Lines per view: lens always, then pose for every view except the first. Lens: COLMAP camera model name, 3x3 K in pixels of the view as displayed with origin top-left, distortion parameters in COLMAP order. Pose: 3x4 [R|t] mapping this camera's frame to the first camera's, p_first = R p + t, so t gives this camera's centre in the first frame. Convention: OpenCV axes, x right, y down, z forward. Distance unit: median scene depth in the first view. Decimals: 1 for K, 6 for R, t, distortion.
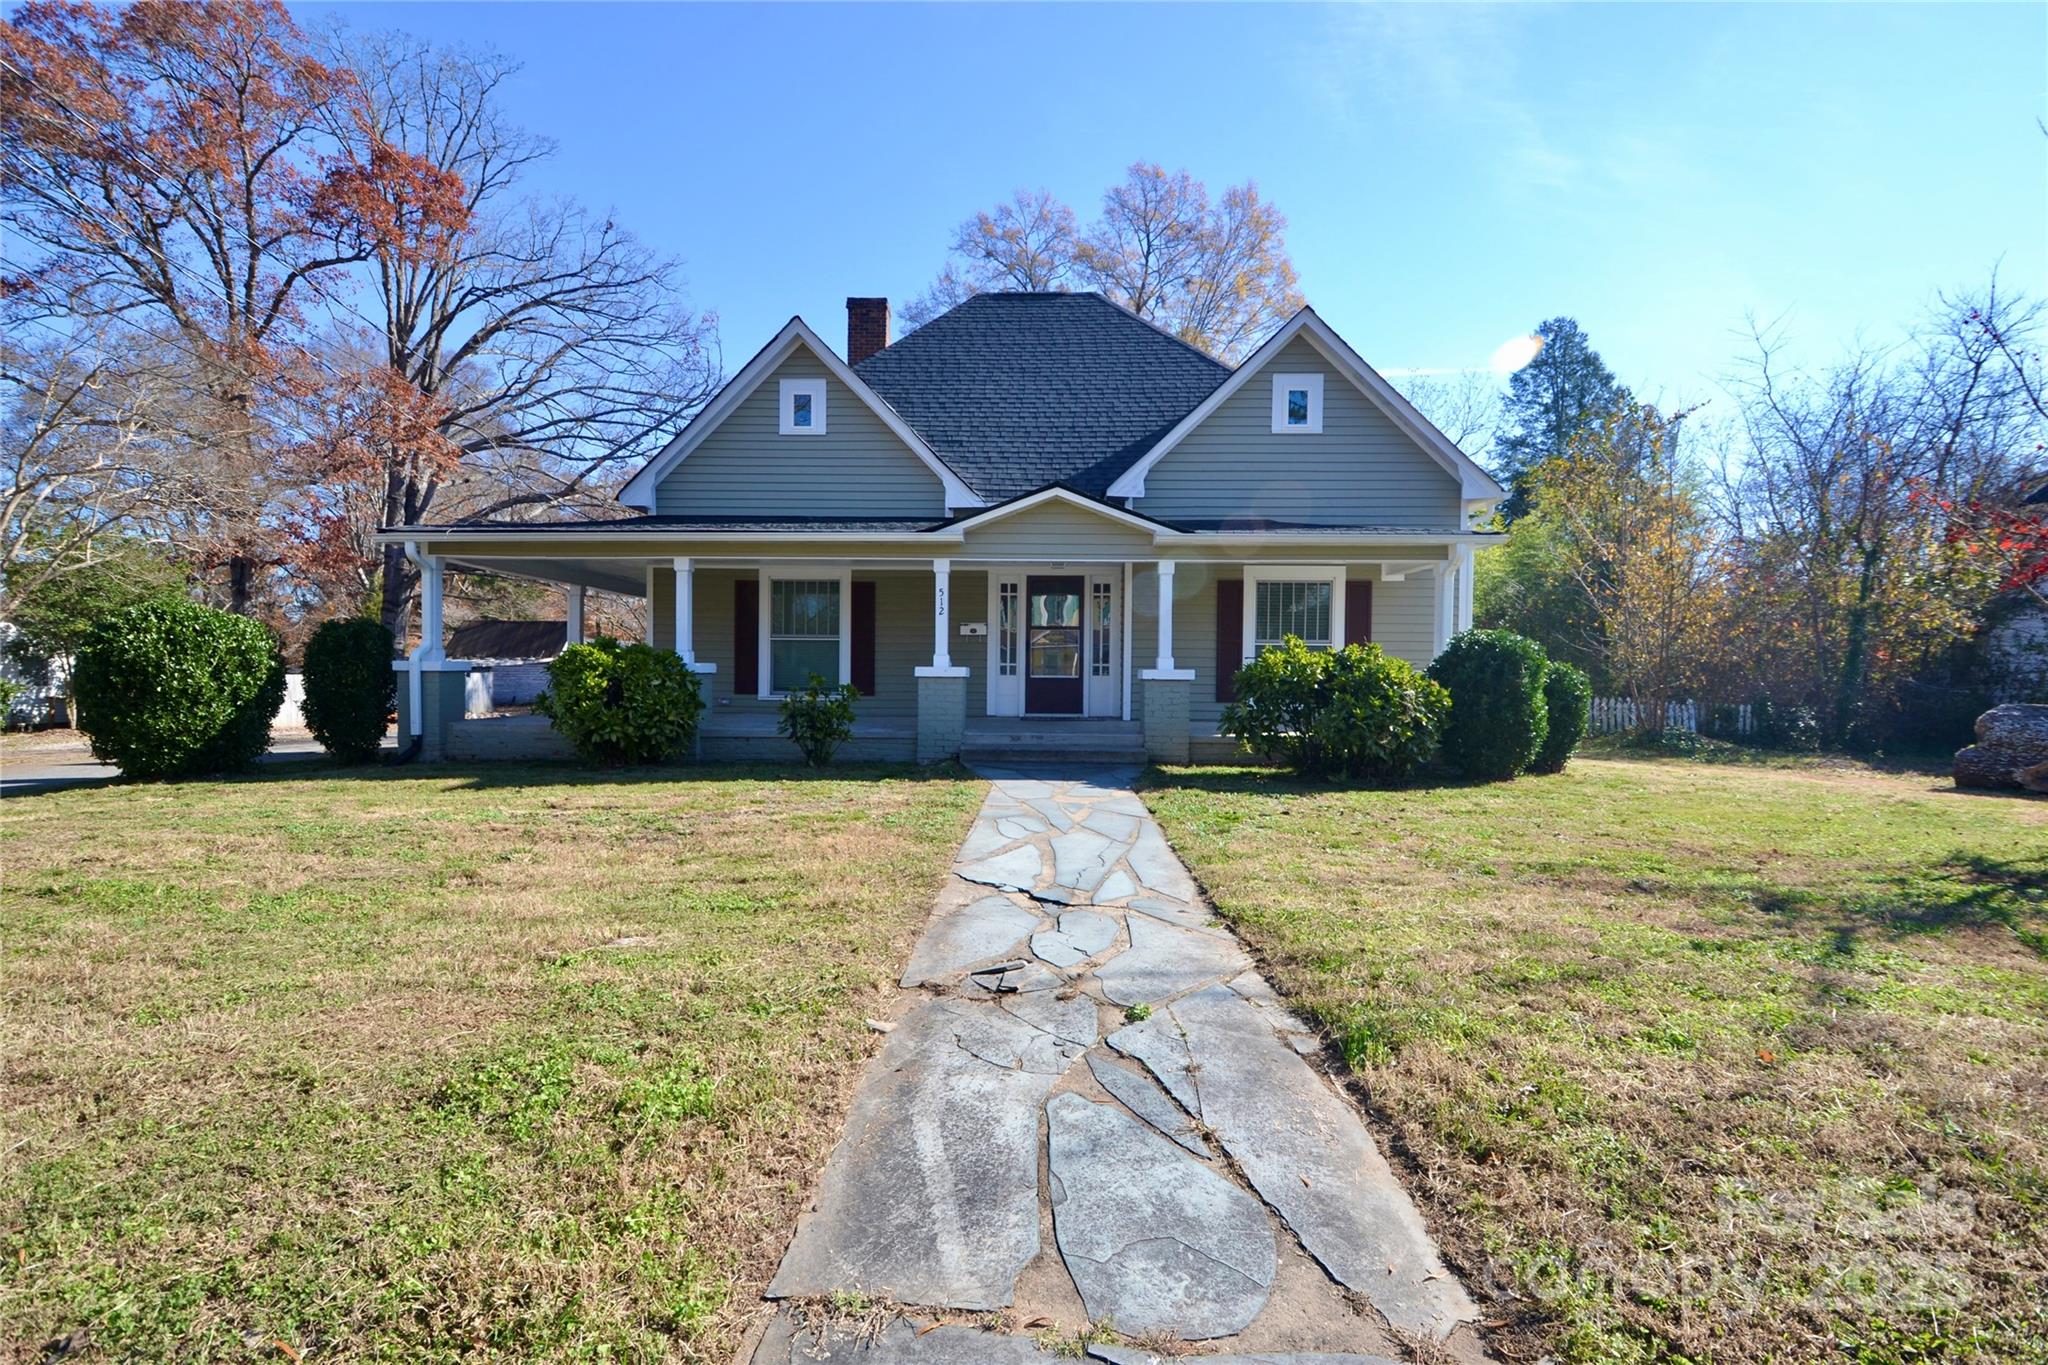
lens RADIAL K [[916.0, 0, 1010.2], [0, 916.0, 685.2], [0, 0, 1]] dist [0.034480, -0.042216]
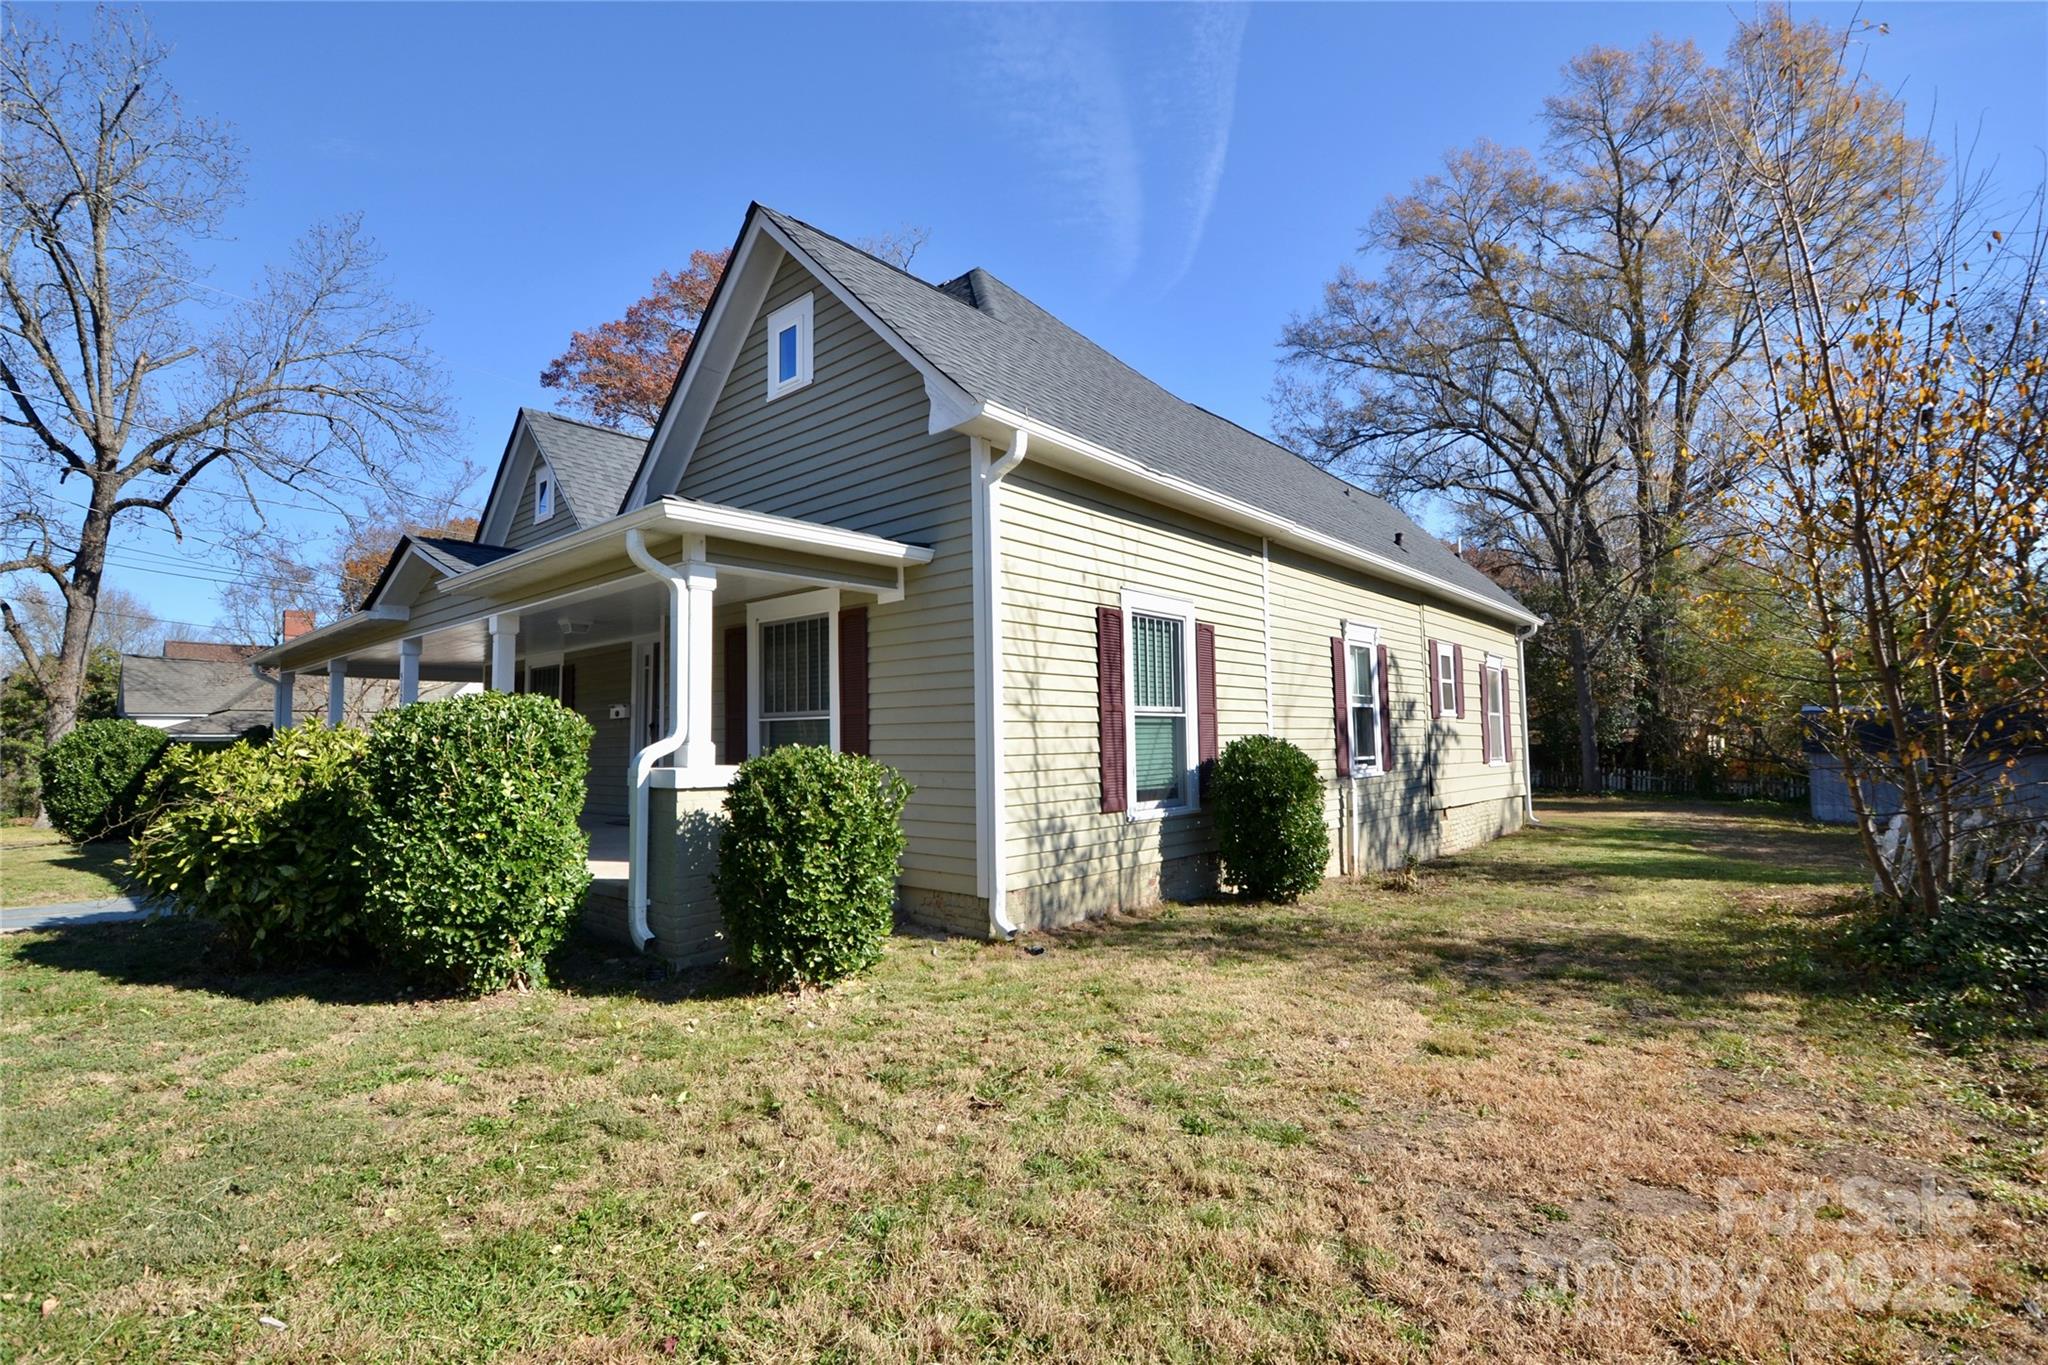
lens RADIAL K [[916.0, 0, 1010.2], [0, 916.0, 685.2], [0, 0, 1]] dist [0.034480, -0.042216]
pose [[0.772399, -0.058411, -0.632446, 0.775457], [0.009978, 0.996755, -0.079871, -0.015476], [0.635059, 0.055382, 0.770476, 0.575273]]
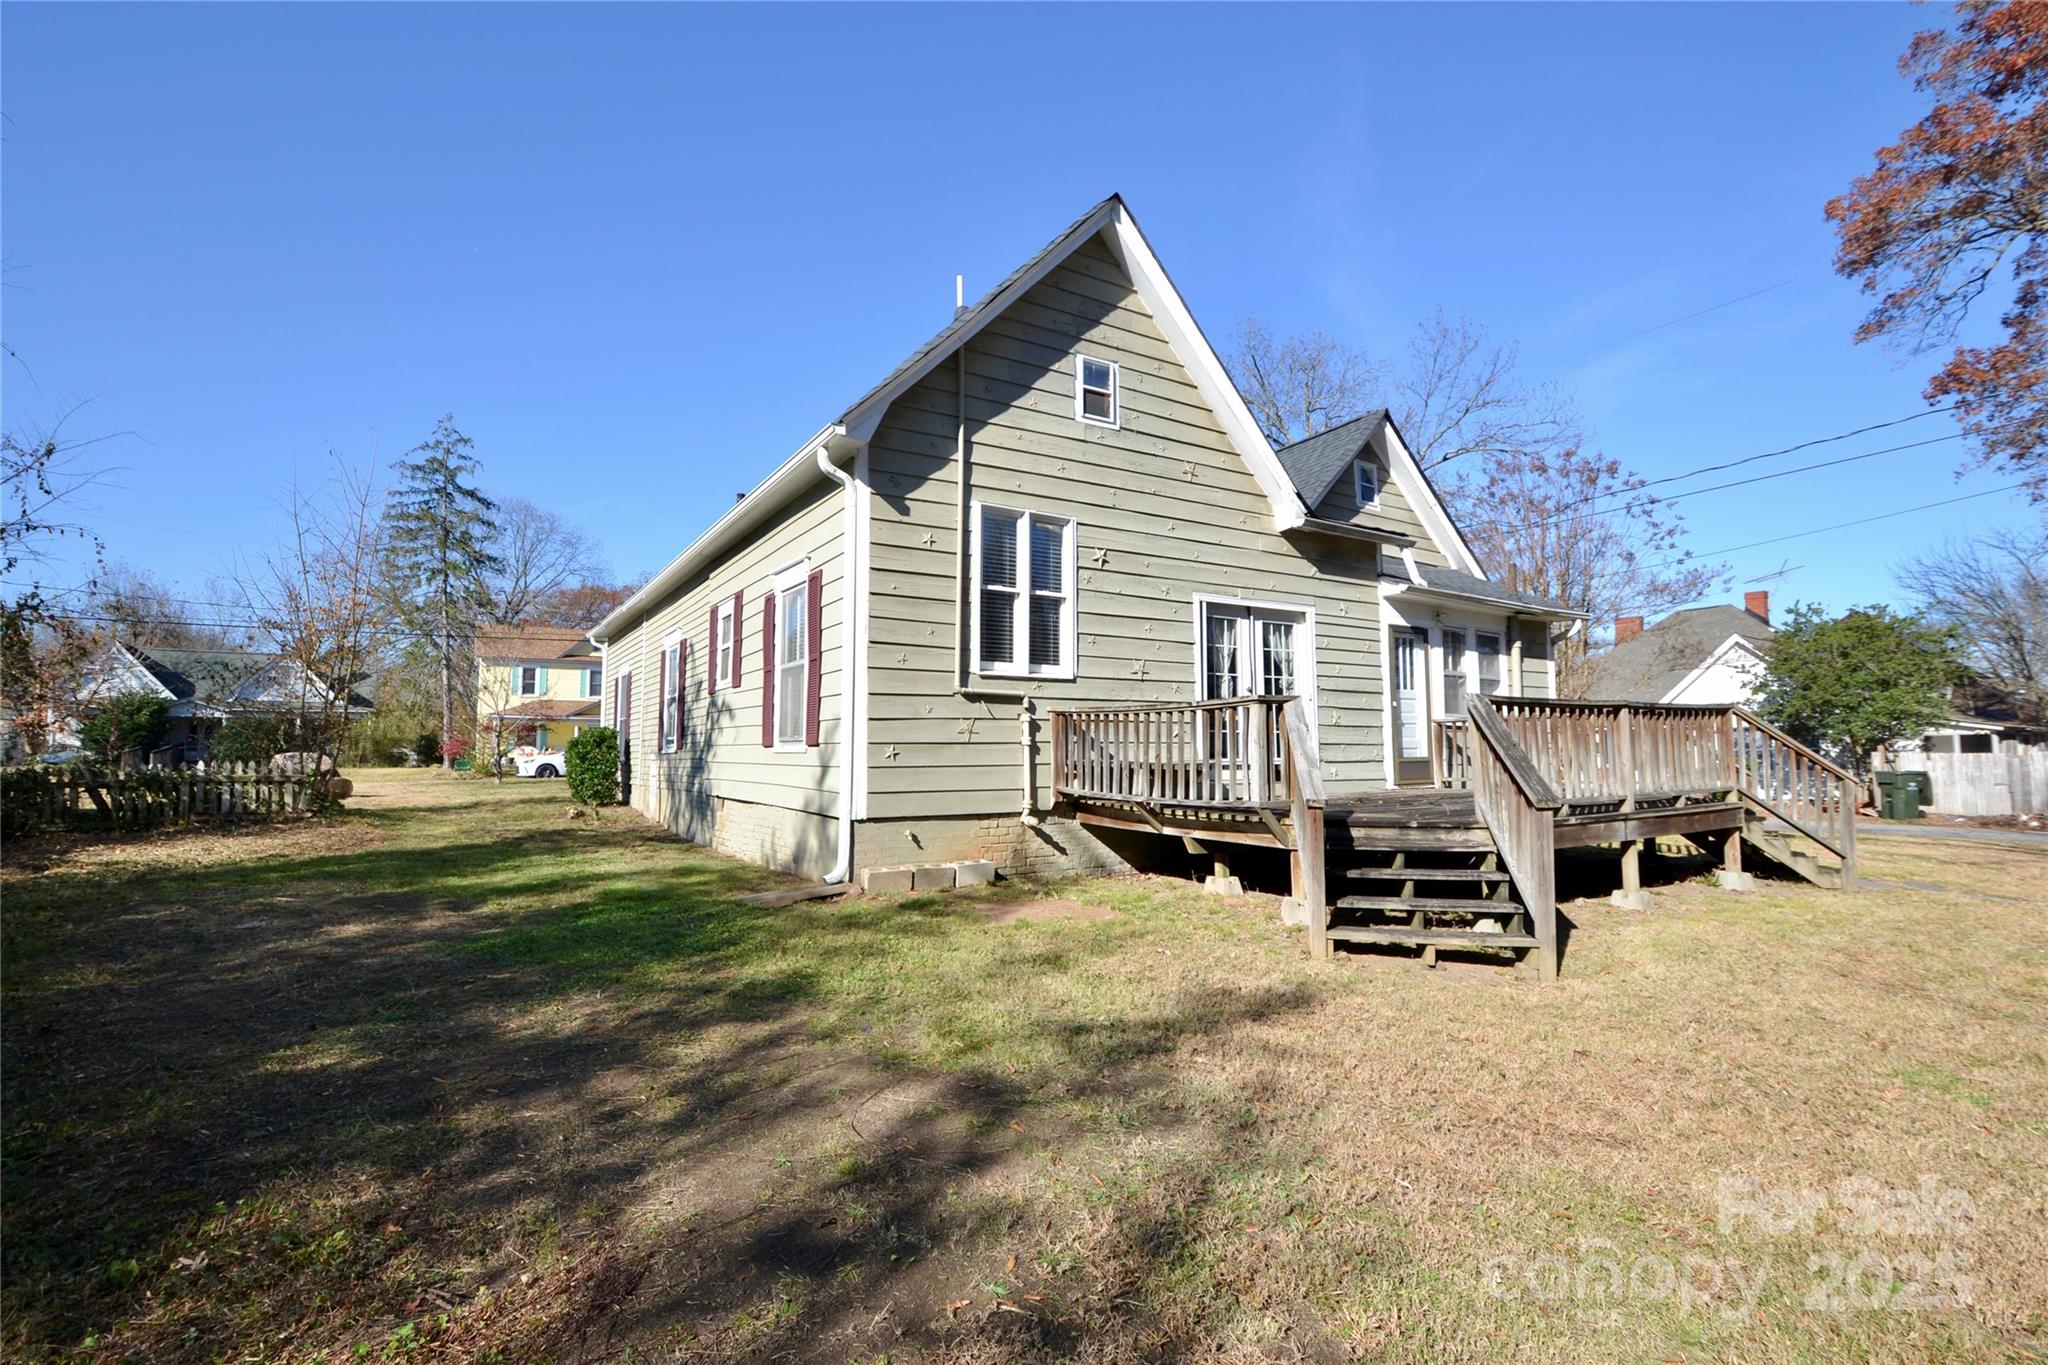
lens RADIAL K [[916.0, 0, 1010.2], [0, 916.0, 685.2], [0, 0, 1]] dist [0.034480, -0.042216]
pose [[-0.834471, -0.051337, -0.548655, 0.747185], [-0.014397, 0.997342, -0.071423, -0.003721], [0.550864, -0.051701, -0.832992, 2.572190]]
